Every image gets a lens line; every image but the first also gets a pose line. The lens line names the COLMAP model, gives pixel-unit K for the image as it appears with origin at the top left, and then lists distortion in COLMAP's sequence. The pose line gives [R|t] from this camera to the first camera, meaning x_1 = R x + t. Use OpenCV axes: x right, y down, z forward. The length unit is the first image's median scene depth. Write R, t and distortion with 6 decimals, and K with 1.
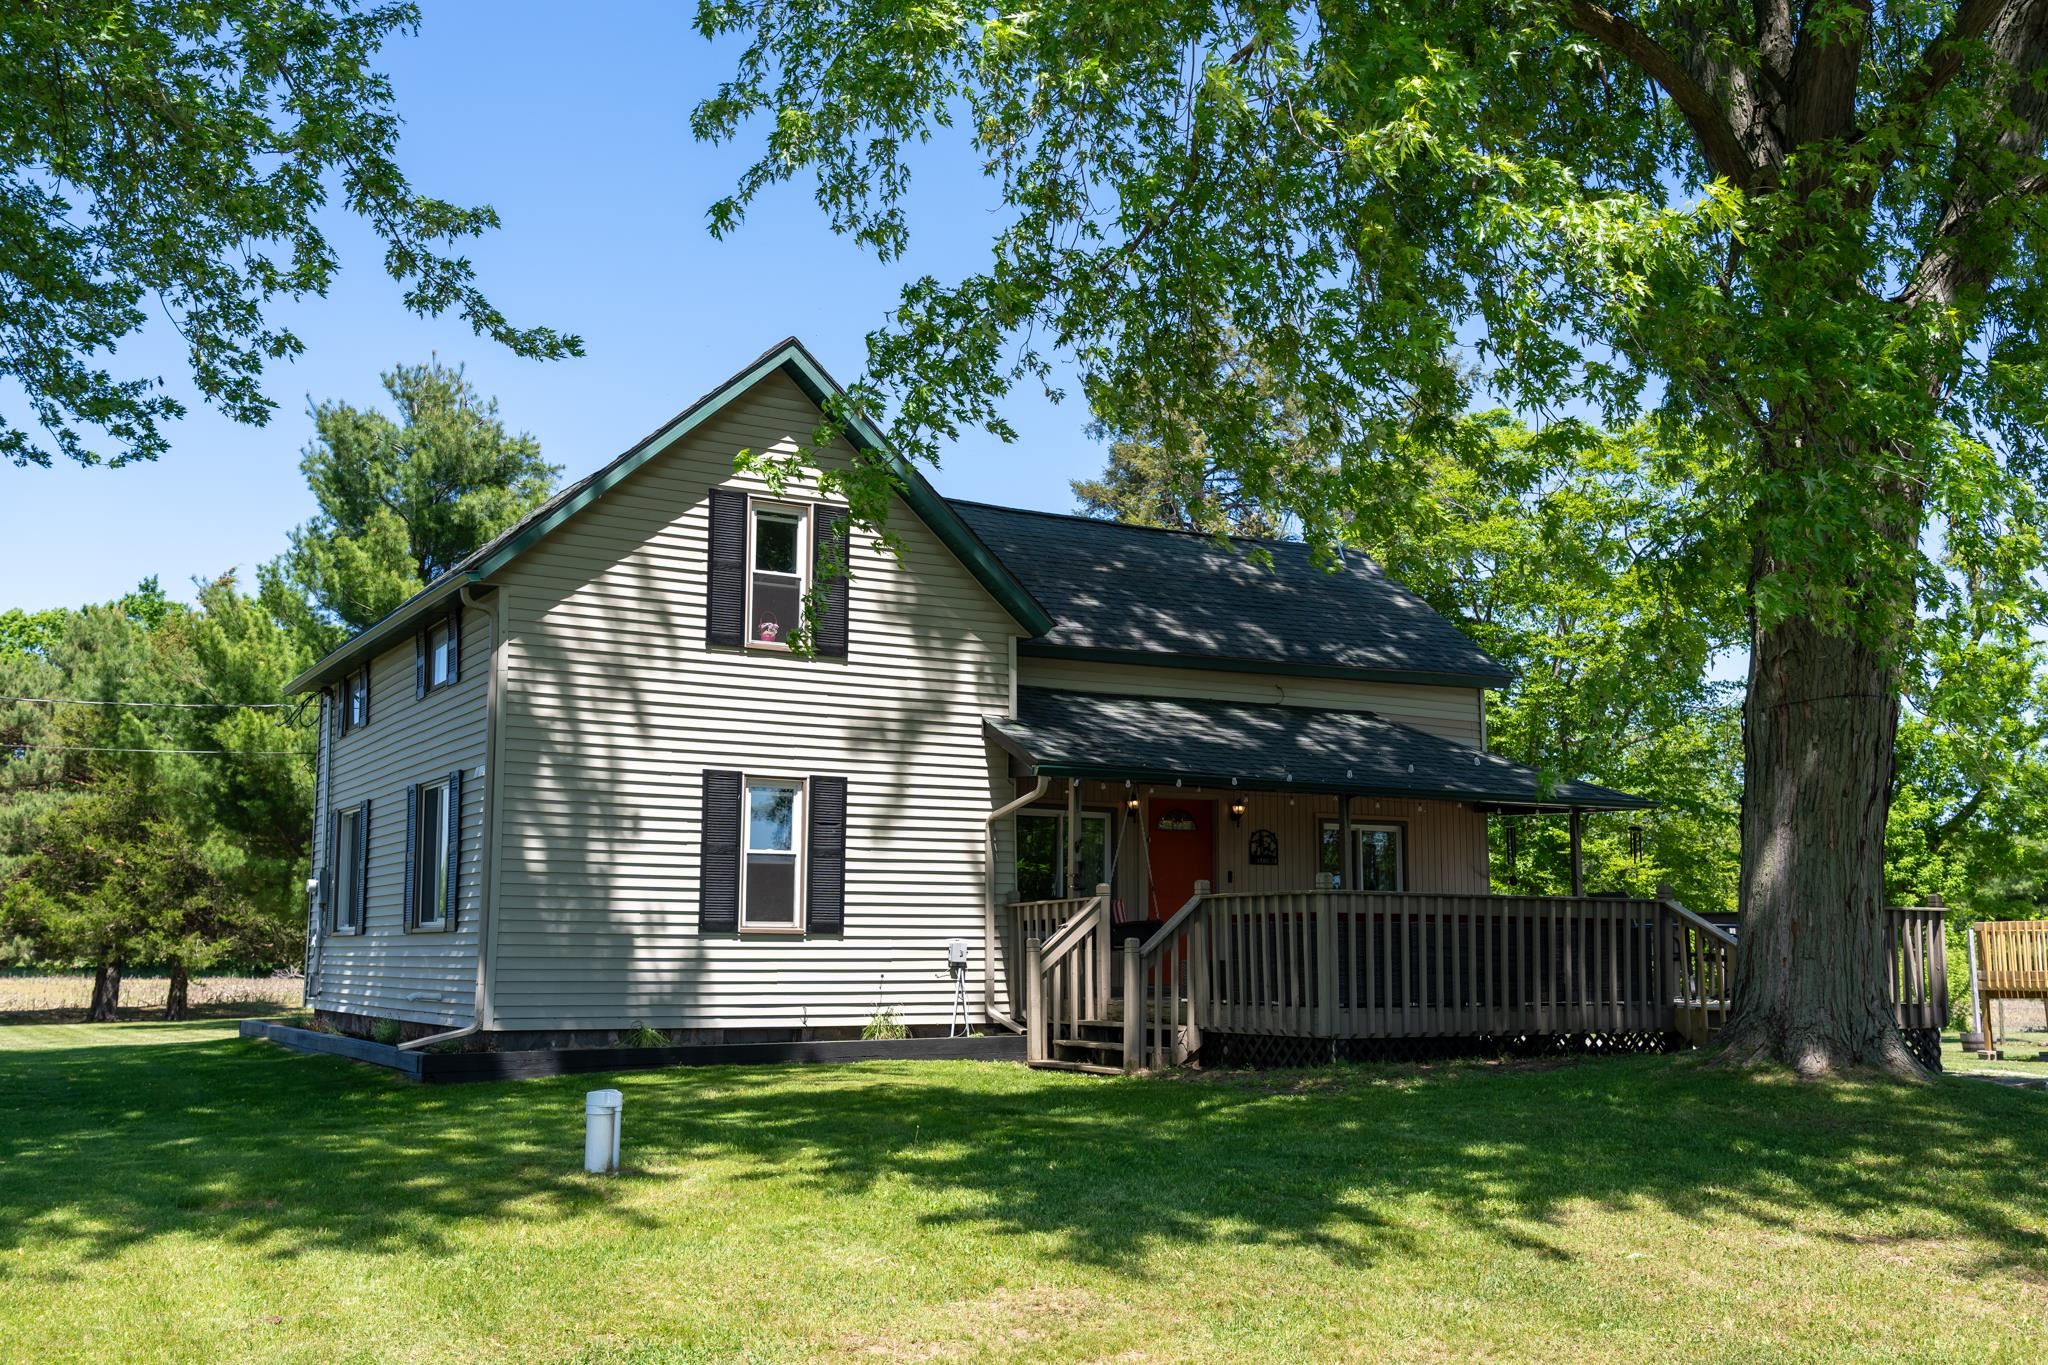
lens RADIAL K [[2009.7, 0, 1027.1], [0, 2009.7, 681.9], [0, 0, 1]] dist [-0.005133, 0.000000]
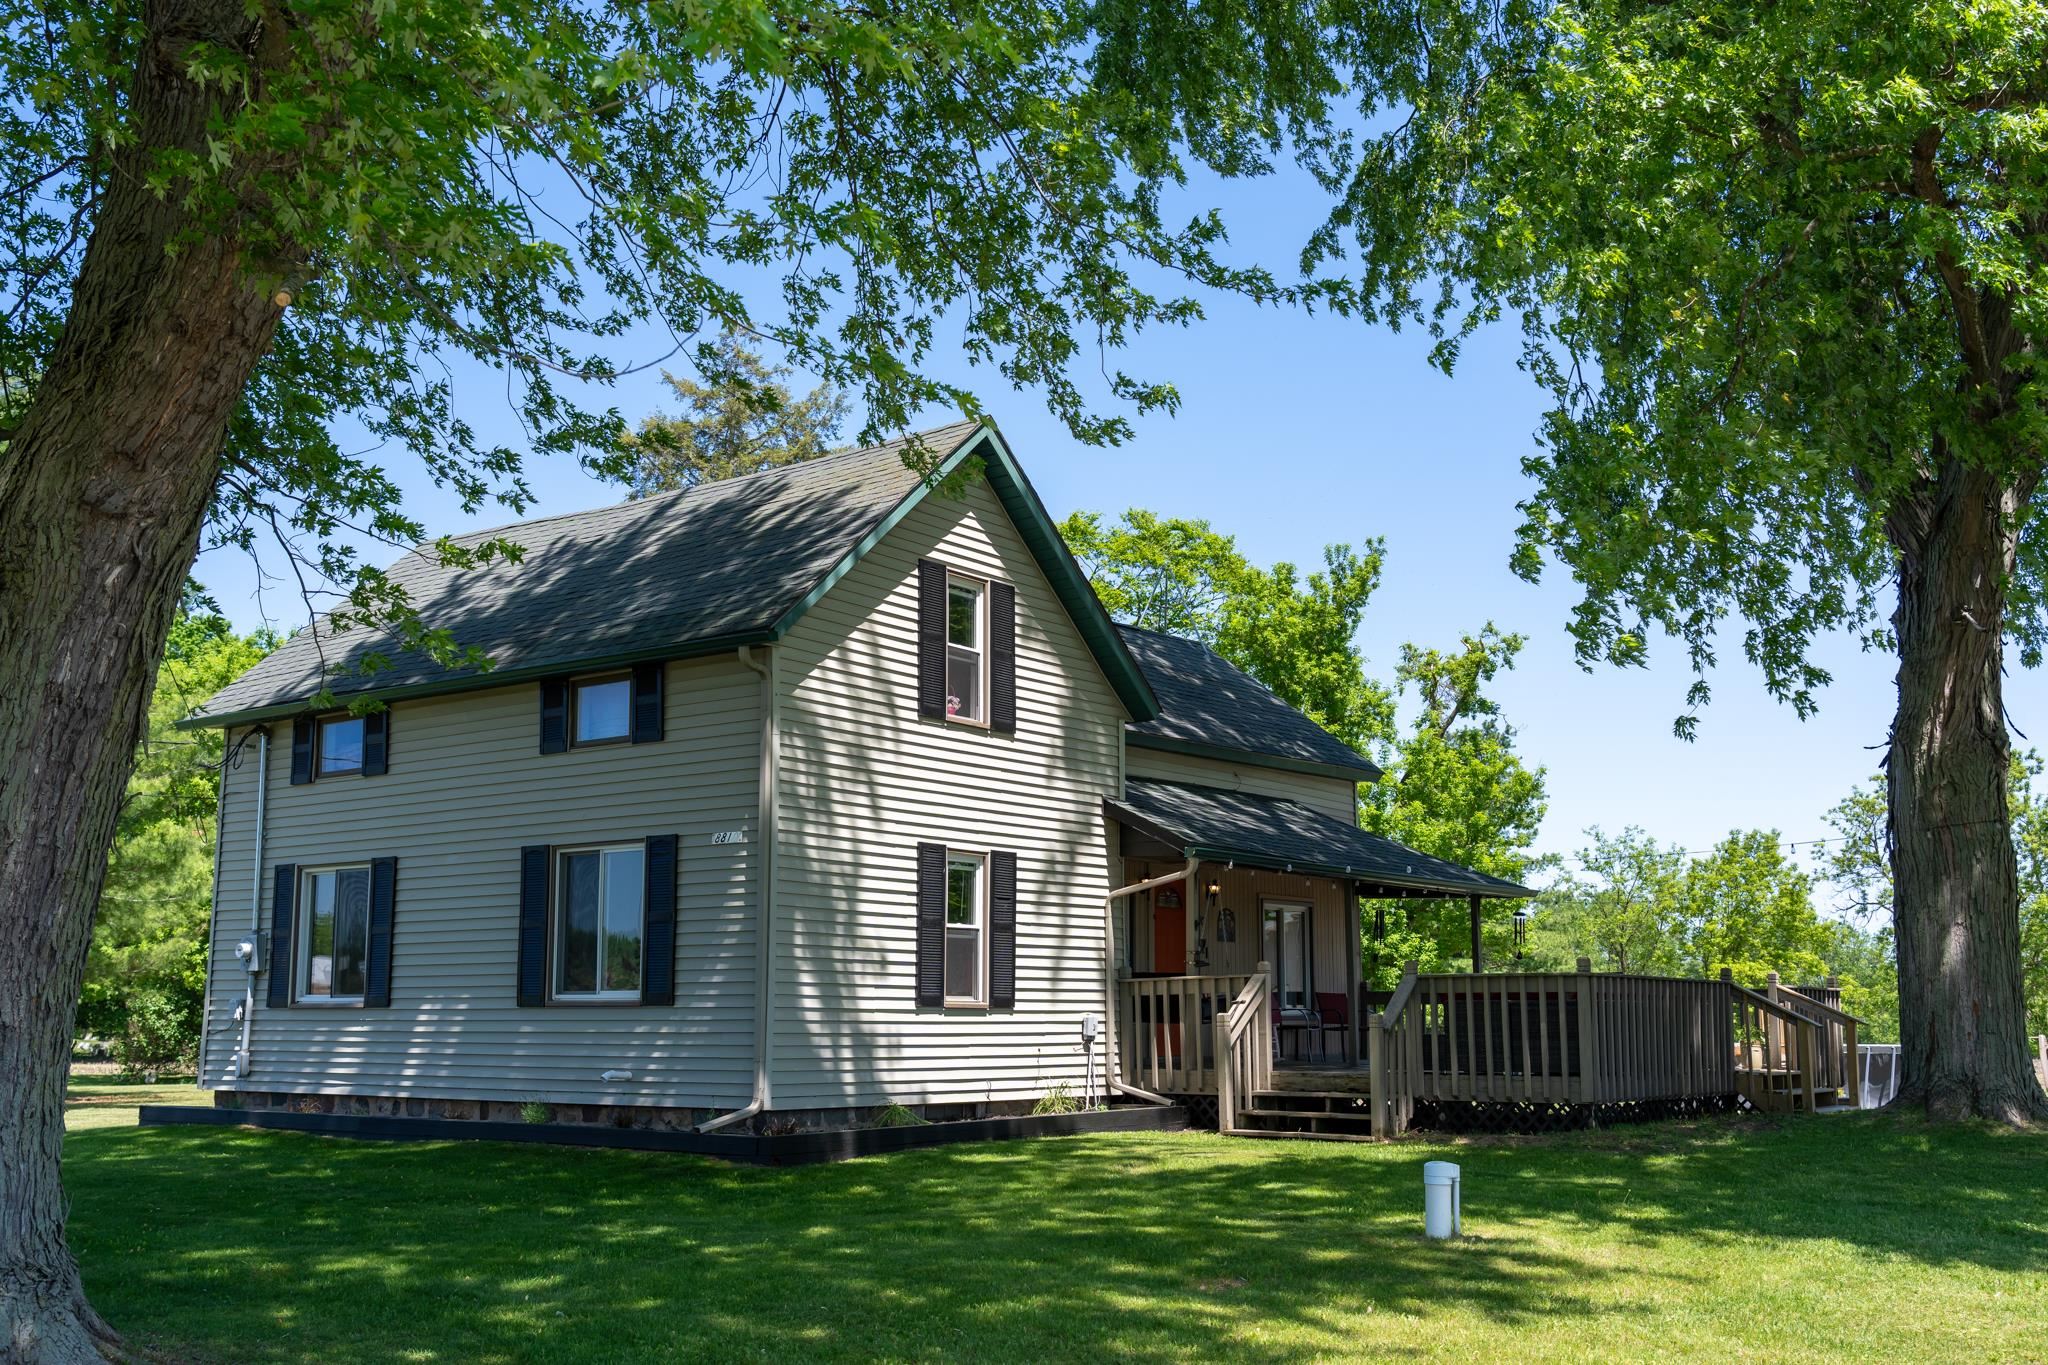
lens RADIAL K [[2009.7, 0, 1023.8], [0, 2009.7, 688.3], [0, 0, 1]] dist [-0.005133, 0.000000]
pose [[0.926871, 0.061071, 0.370379, -0.470913], [-0.051210, 0.998024, -0.036408, 0.001275], [-0.371871, 0.014779, 0.928167, 0.057312]]
